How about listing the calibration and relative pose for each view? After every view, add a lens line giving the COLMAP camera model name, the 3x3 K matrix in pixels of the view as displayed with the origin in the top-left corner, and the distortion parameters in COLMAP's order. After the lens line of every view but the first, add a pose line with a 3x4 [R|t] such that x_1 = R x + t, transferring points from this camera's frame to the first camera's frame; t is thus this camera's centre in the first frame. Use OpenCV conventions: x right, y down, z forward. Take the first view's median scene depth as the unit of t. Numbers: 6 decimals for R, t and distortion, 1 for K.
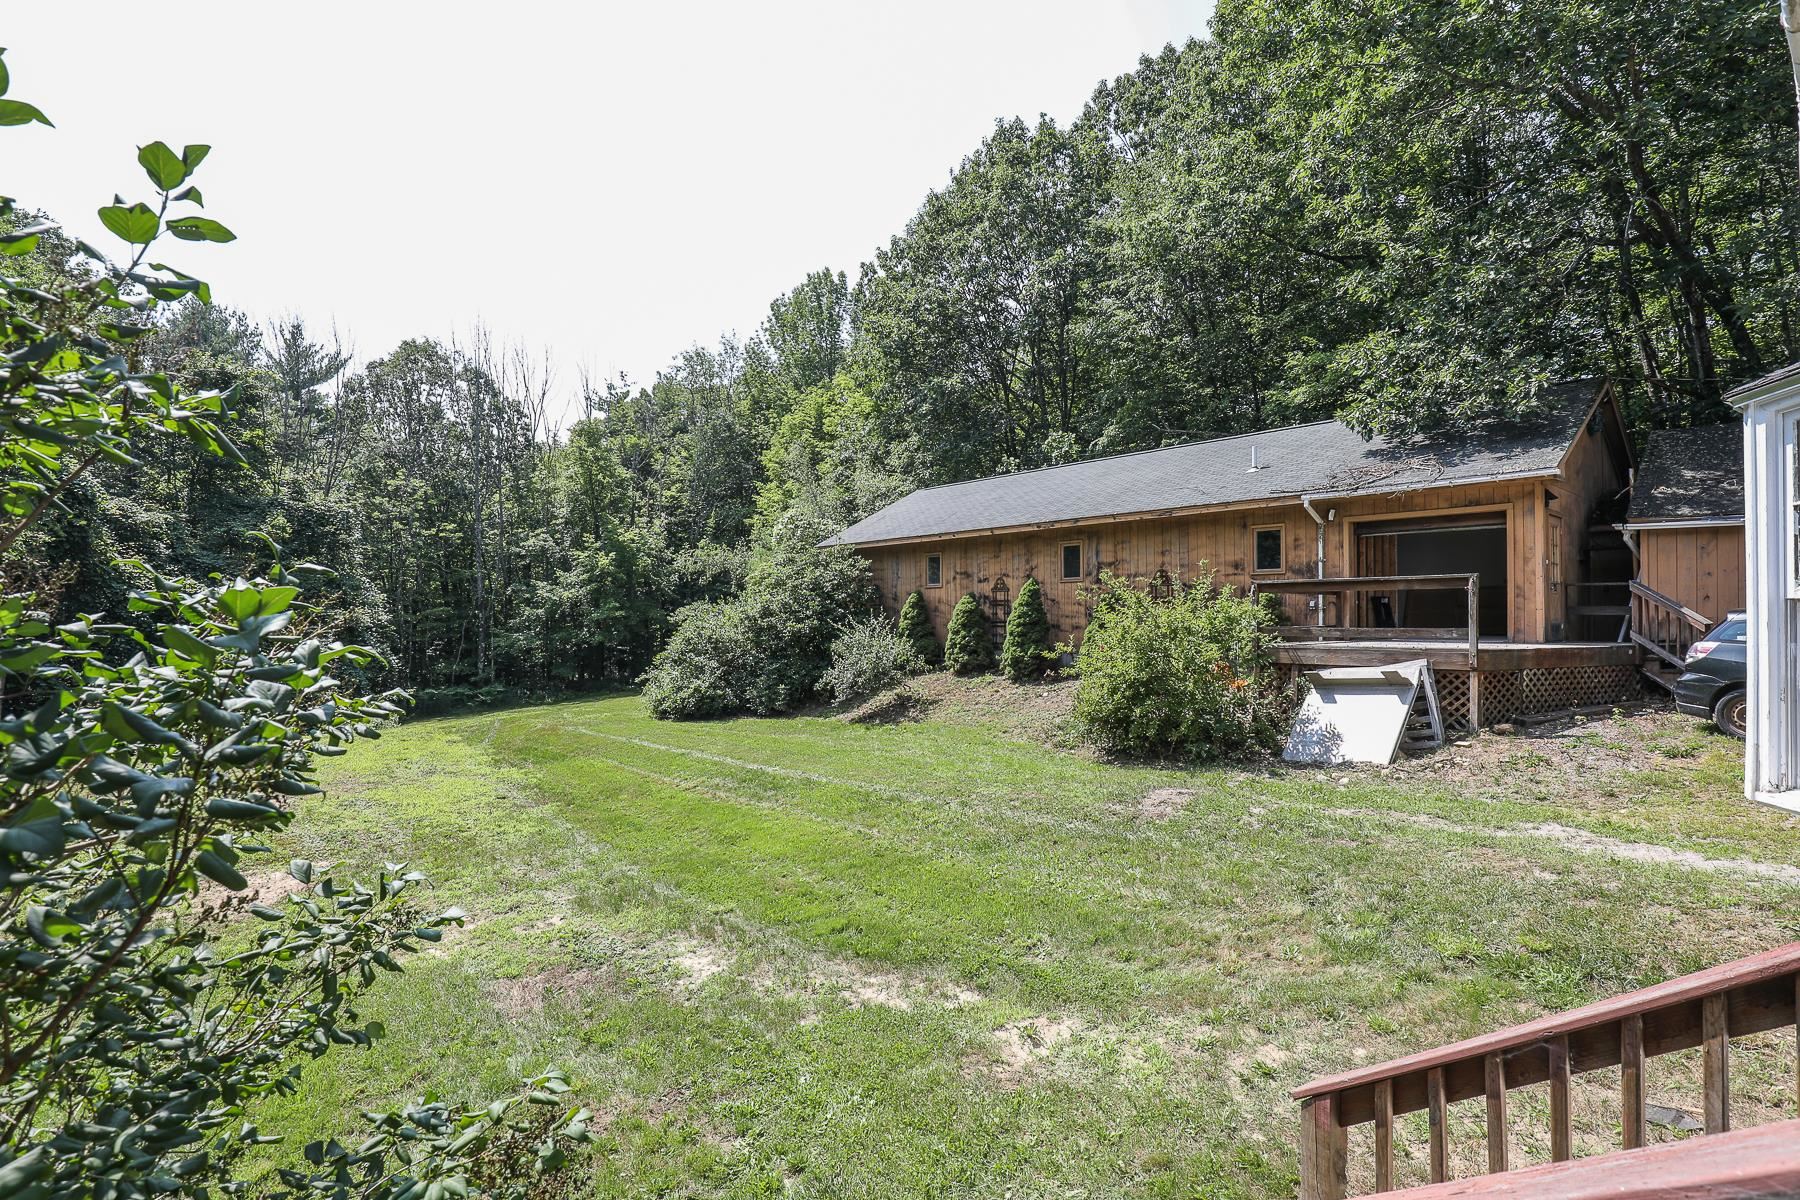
lens RADIAL K [[828.8, 0, 904.0], [0, 828.8, 594.2], [0, 0, 1]] dist [-0.031945, 0.007256]
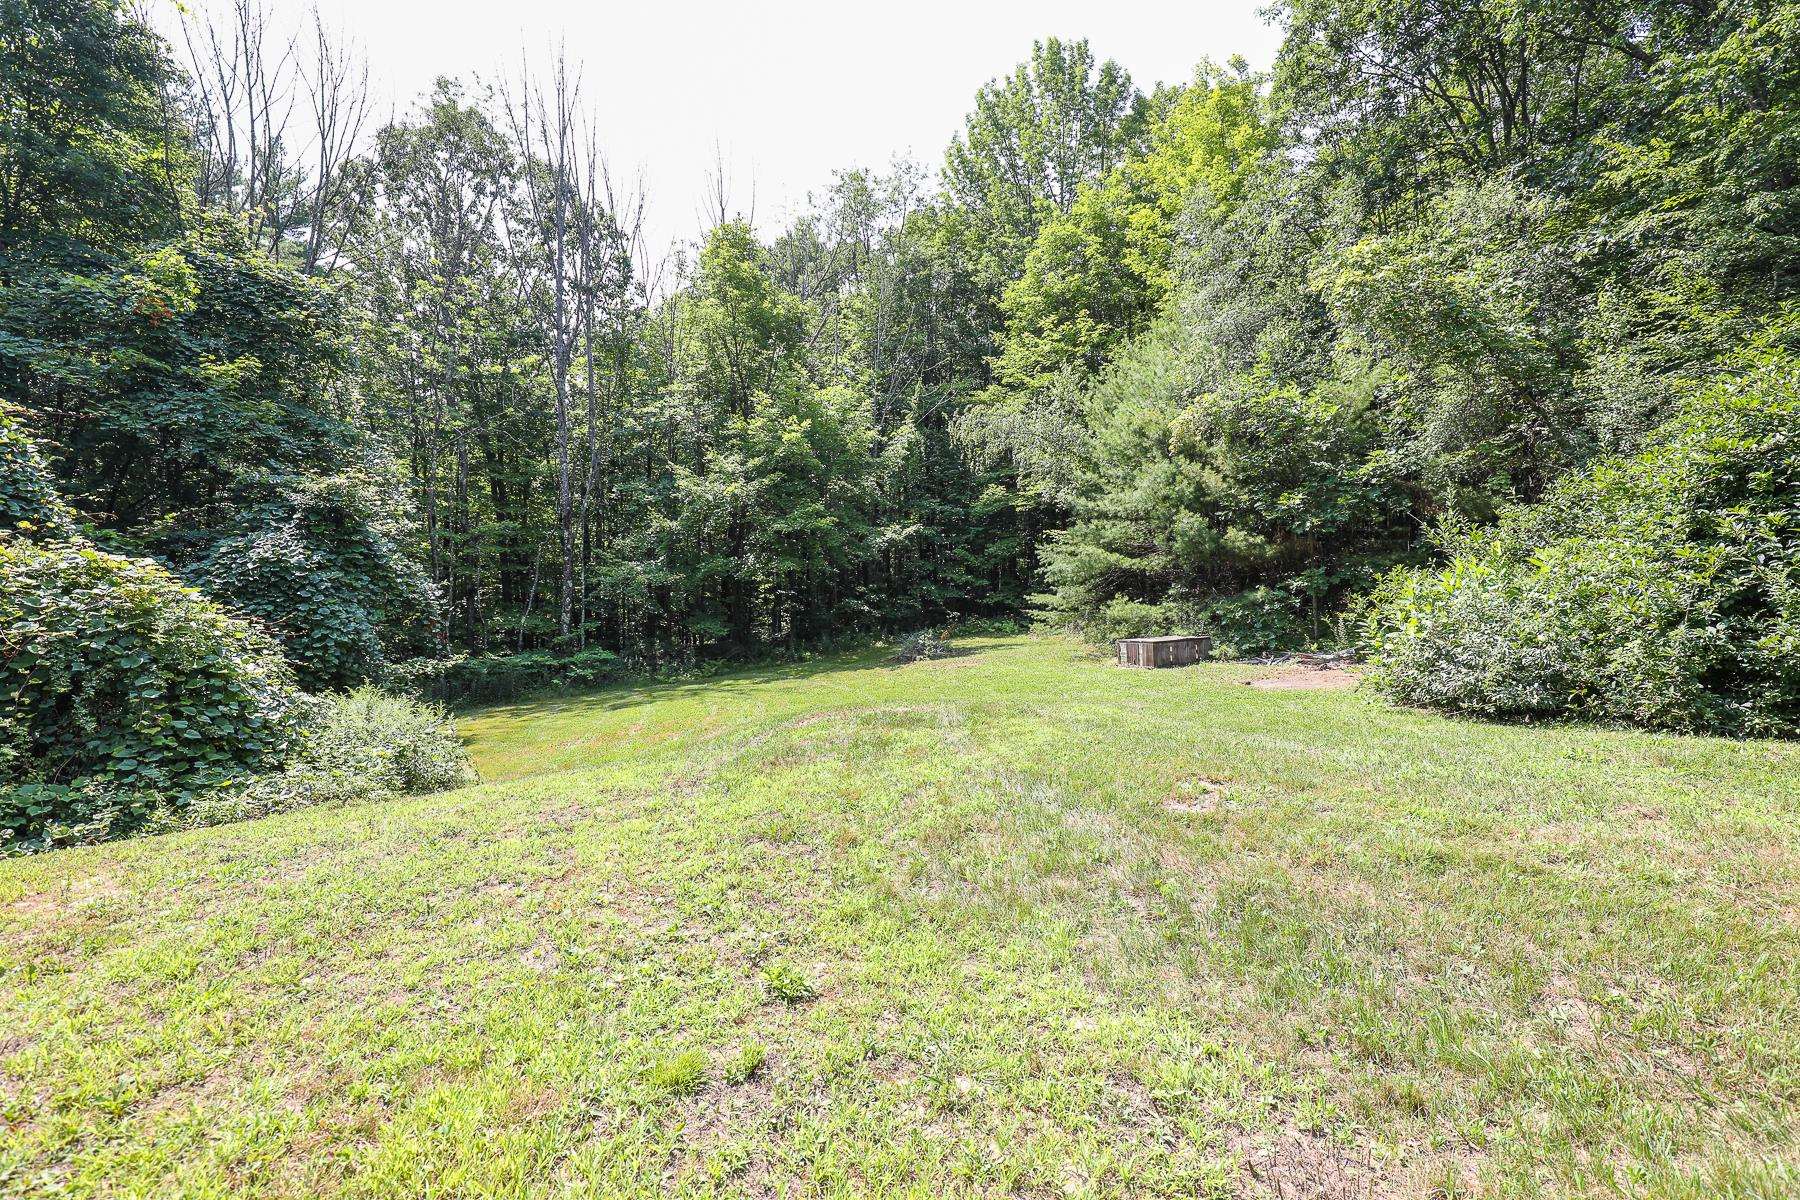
lens RADIAL K [[828.8, 0, 904.4], [0, 828.8, 588.7], [0, 0, 1]] dist [-0.031945, 0.007256]
pose [[0.999615, 0.007566, -0.026701, -0.221748], [-0.006982, 0.999736, 0.021901, 0.044382], [0.026859, -0.021706, 0.999404, 0.353528]]
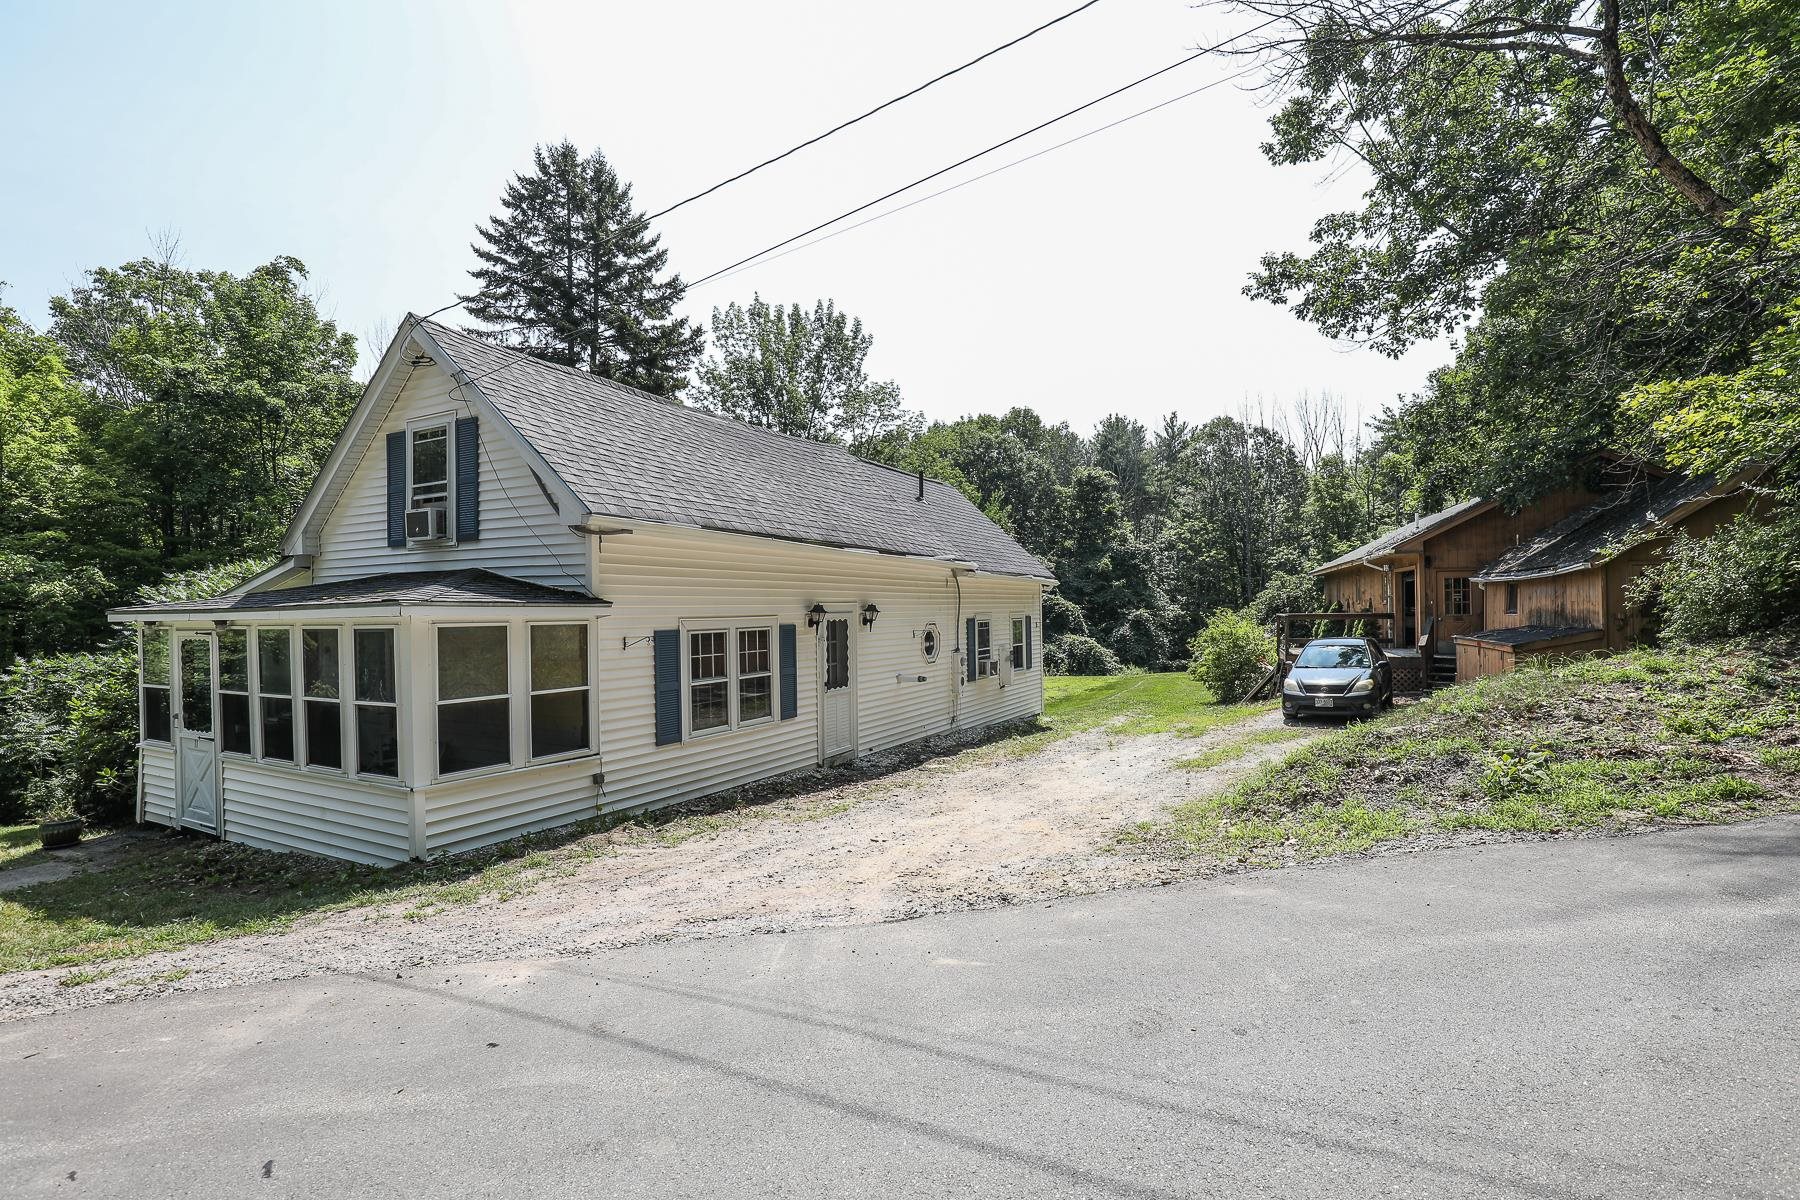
lens RADIAL K [[828.8, 0, 910.2], [0, 828.8, 614.0], [0, 0, 1]] dist [-0.031945, 0.007256]
pose [[0.462066, 0.006338, -0.886823, 0.403748], [0.032512, 0.999181, 0.024081, -0.020323], [0.886249, -0.039960, 0.461481, -0.141557]]
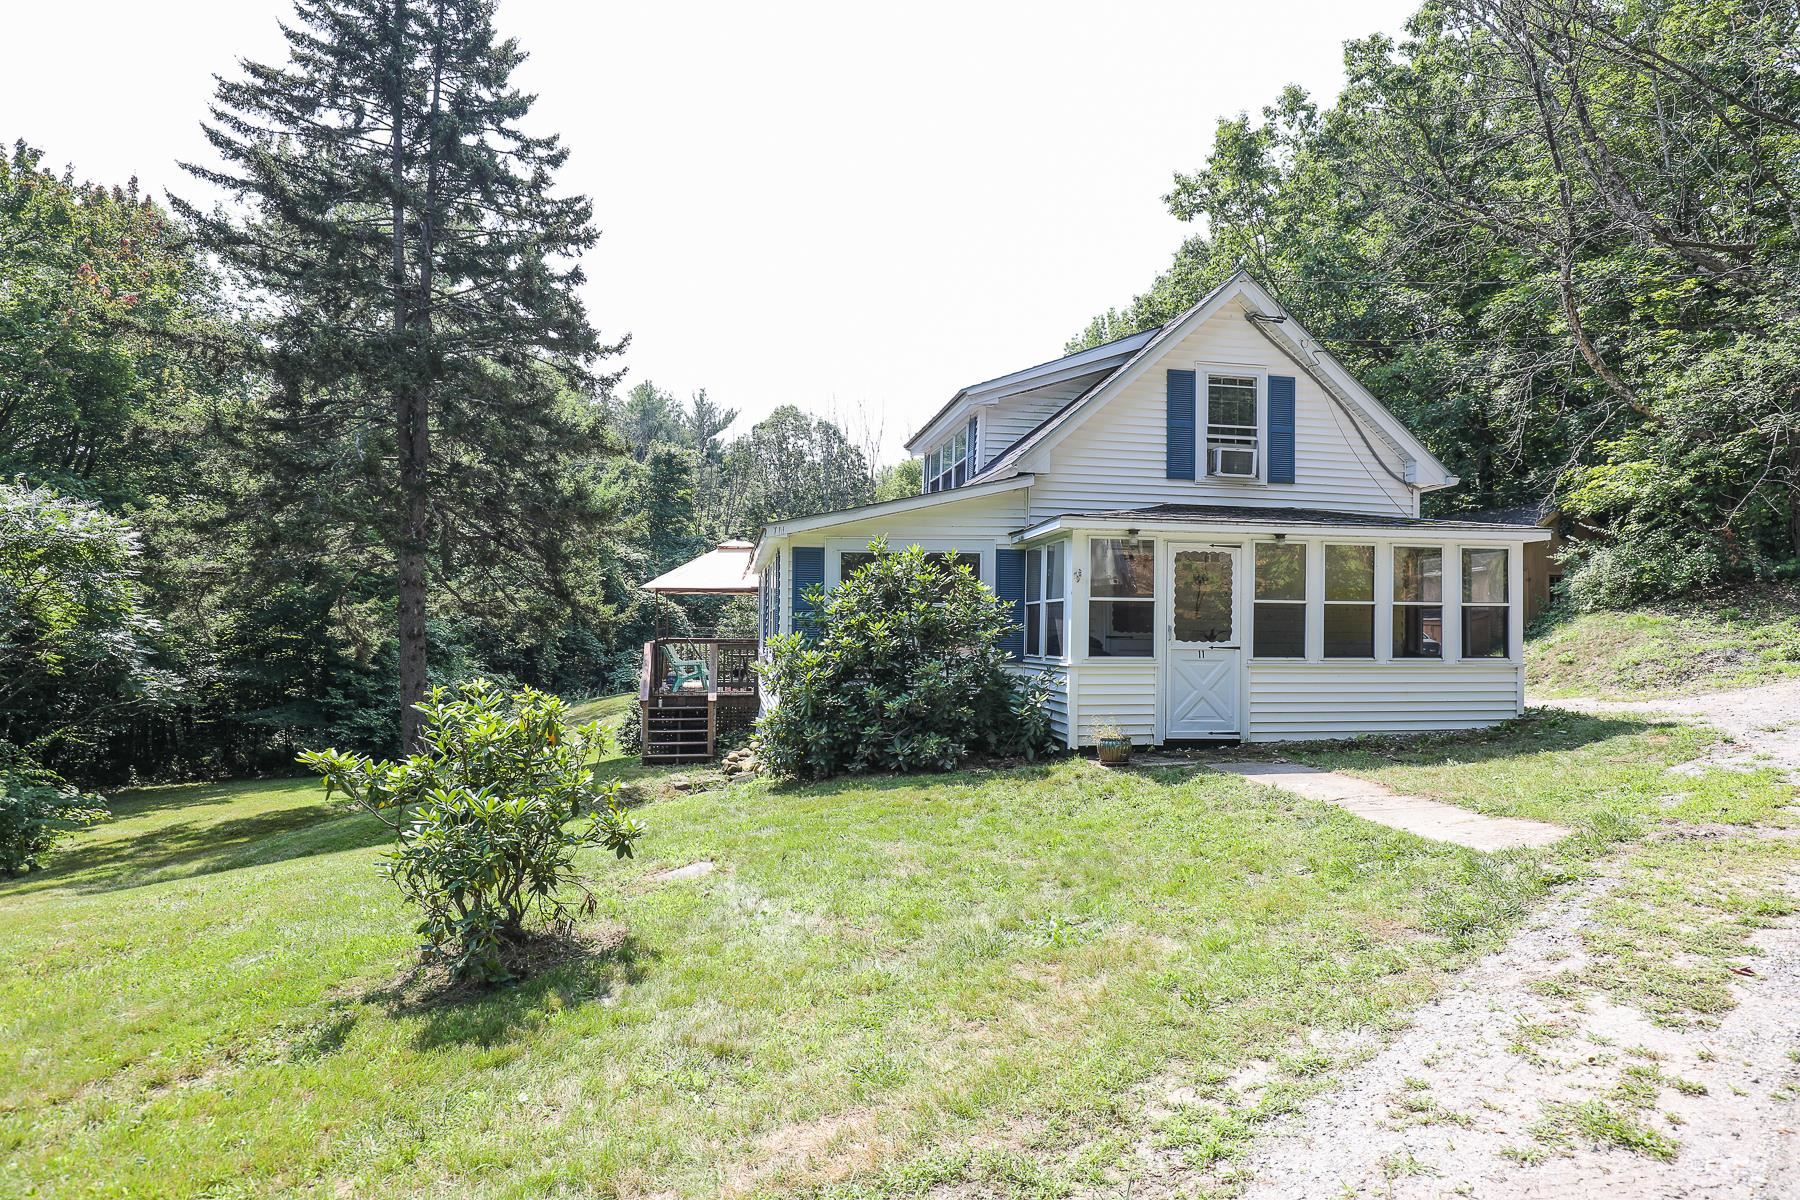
lens RADIAL K [[1036.2, 0, 910.2], [0, 1036.2, 605.2], [0, 0, 1]] dist [-0.003186, 0.002792]
pose [[0.911226, 0.007042, -0.411847, 0.243751], [-0.004691, 0.999966, 0.006720, -0.007566], [0.411880, -0.004192, 0.911228, -0.384773]]
